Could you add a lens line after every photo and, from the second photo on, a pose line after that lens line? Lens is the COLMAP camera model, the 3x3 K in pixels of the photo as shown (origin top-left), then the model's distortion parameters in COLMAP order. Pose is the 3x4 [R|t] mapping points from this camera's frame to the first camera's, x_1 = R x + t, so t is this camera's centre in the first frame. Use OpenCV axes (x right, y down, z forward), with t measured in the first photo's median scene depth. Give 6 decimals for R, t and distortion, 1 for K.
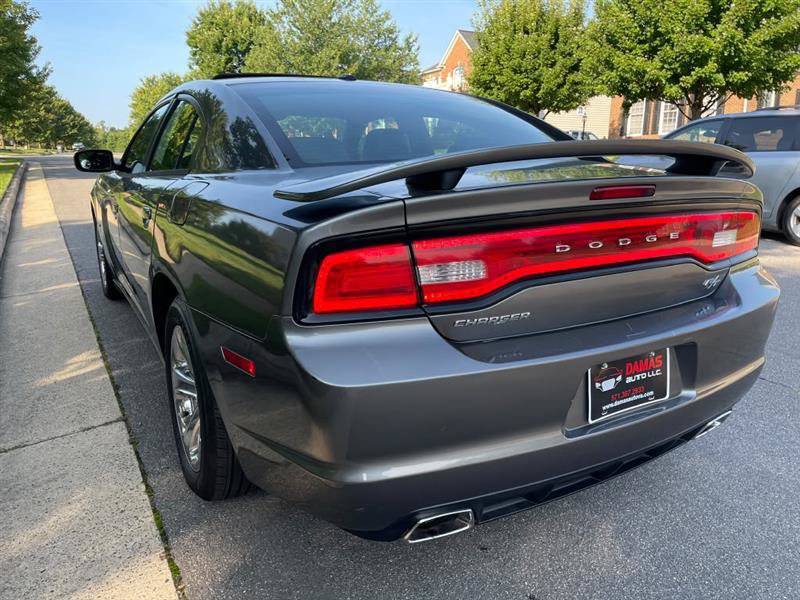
lens RADIAL K [[605.6, 0, 405.5], [0, 605.6, 305.3], [0, 0, 1]] dist [0.078312, -0.115574]
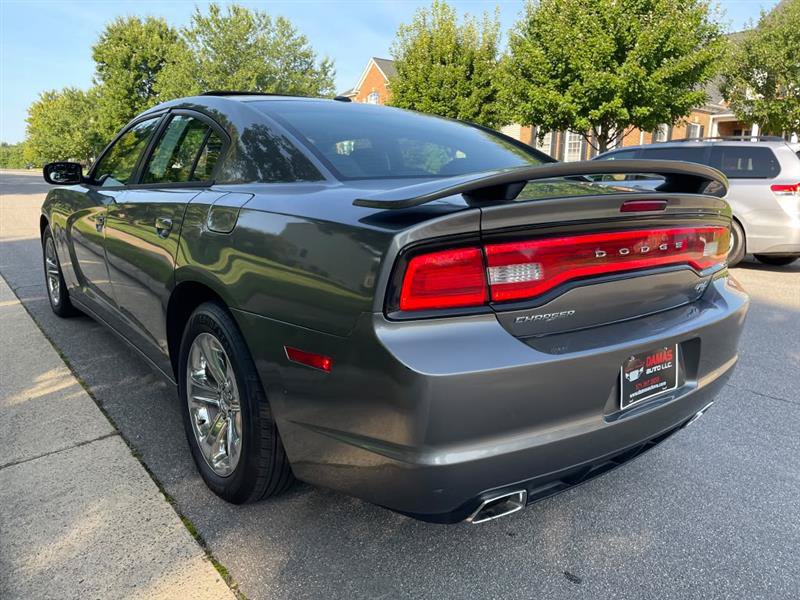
lens RADIAL K [[605.6, 0, 395.5], [0, 605.6, 304.3], [0, 0, 1]] dist [0.078312, -0.115574]
pose [[0.991895, -0.006123, 0.126912, -0.198989], [0.010924, 0.999249, -0.037167, 0.028998], [-0.126589, 0.038253, 0.991217, -0.055422]]
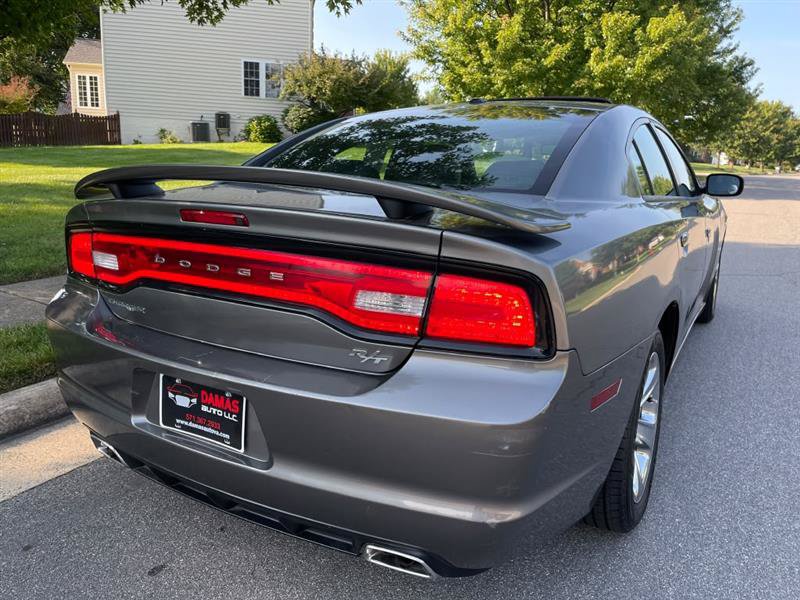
lens RADIAL K [[605.6, 0, 392.9], [0, 605.6, 303.7], [0, 0, 1]] dist [0.078312, -0.115574]
pose [[0.475970, 0.206755, -0.854813, 1.081409], [-0.234756, 0.966574, 0.103071, -0.174384], [0.847550, 0.151614, 0.508598, 0.605254]]
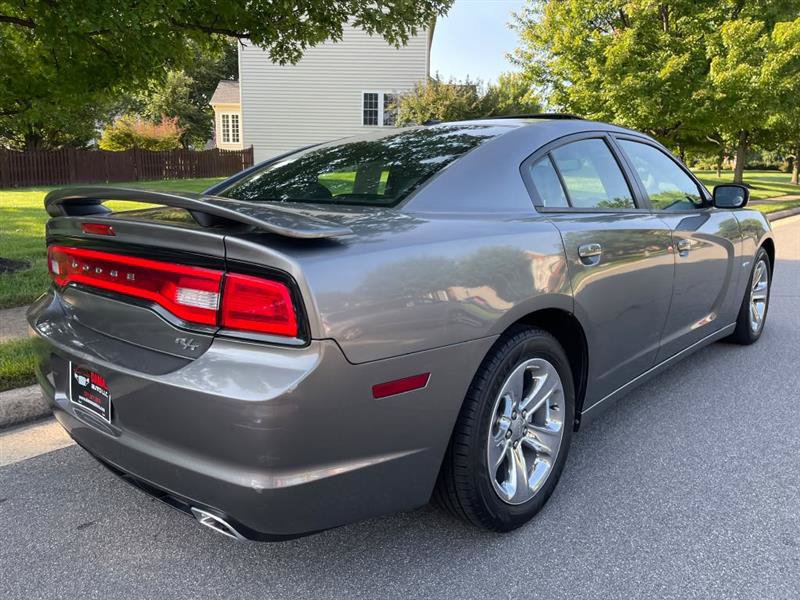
lens RADIAL K [[605.6, 0, 391.9], [0, 605.6, 301.8], [0, 0, 1]] dist [0.078312, -0.115574]
pose [[0.282708, 0.177451, -0.942649, 1.337734], [-0.228115, 0.966982, 0.113618, -0.250966], [0.931686, 0.182912, 0.313853, 0.938498]]
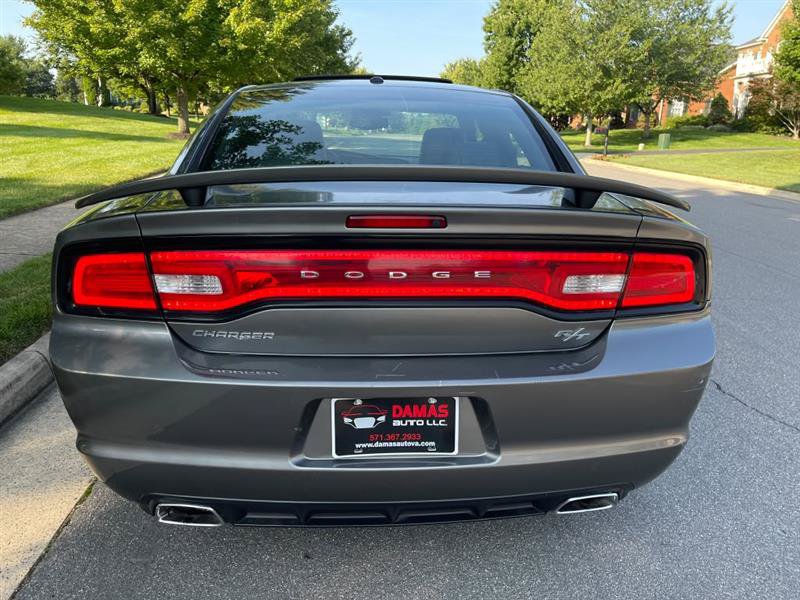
lens RADIAL K [[605.6, 0, 393.8], [0, 605.6, 305.7], [0, 0, 1]] dist [0.078312, -0.115574]
pose [[0.889375, 0.141534, -0.434718, 0.608104], [-0.129324, 0.989921, 0.057716, -0.088287], [0.438506, 0.004888, 0.898715, 0.138950]]
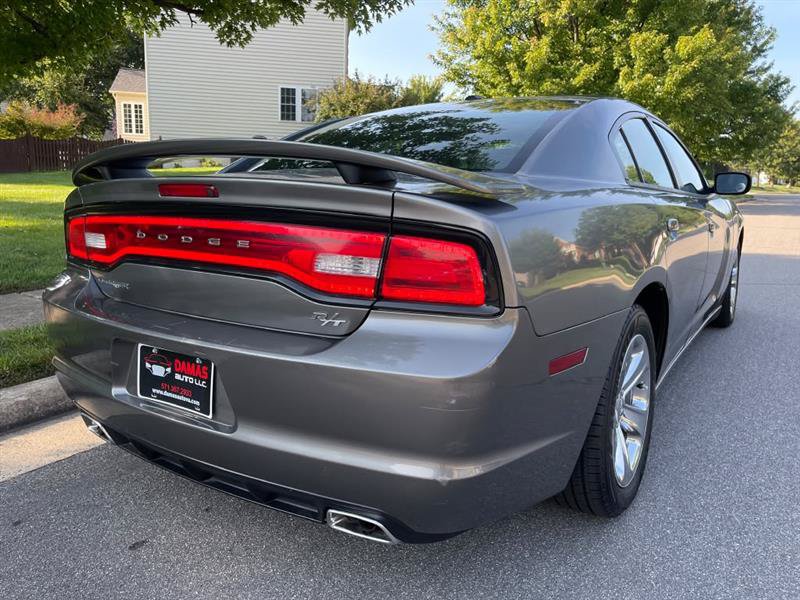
lens RADIAL K [[605.6, 0, 402.0], [0, 605.6, 292.5], [0, 0, 1]] dist [0.078312, -0.115574]
pose [[0.437155, 0.159696, -0.885095, 1.149102], [-0.230983, 0.971036, 0.061118, -0.130573], [0.869219, 0.177723, 0.461381, 0.687320]]
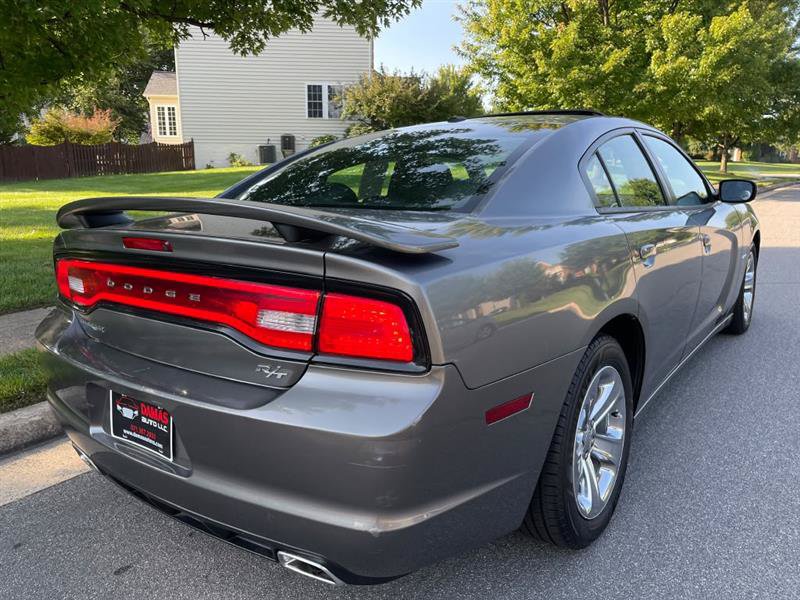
lens RADIAL K [[605.6, 0, 391.4], [0, 605.6, 301.8], [0, 0, 1]] dist [0.078312, -0.115574]
pose [[0.374033, 0.178624, -0.910051, 1.201335], [-0.208734, 0.972313, 0.105055, -0.229375], [0.903620, 0.150665, 0.400963, 0.768780]]
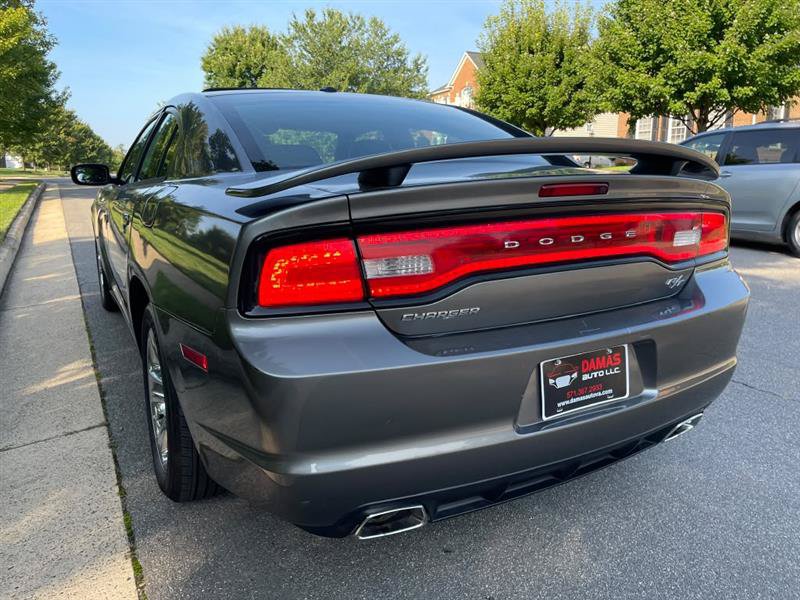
lens RADIAL K [[605.6, 0, 397.8], [0, 605.6, 296.9], [0, 0, 1]] dist [0.078312, -0.115574]
pose [[0.999516, -0.002319, -0.031031, 0.074980], [0.000981, 0.999072, -0.043054, 0.027867], [0.031102, 0.043002, 0.998591, -0.007778]]
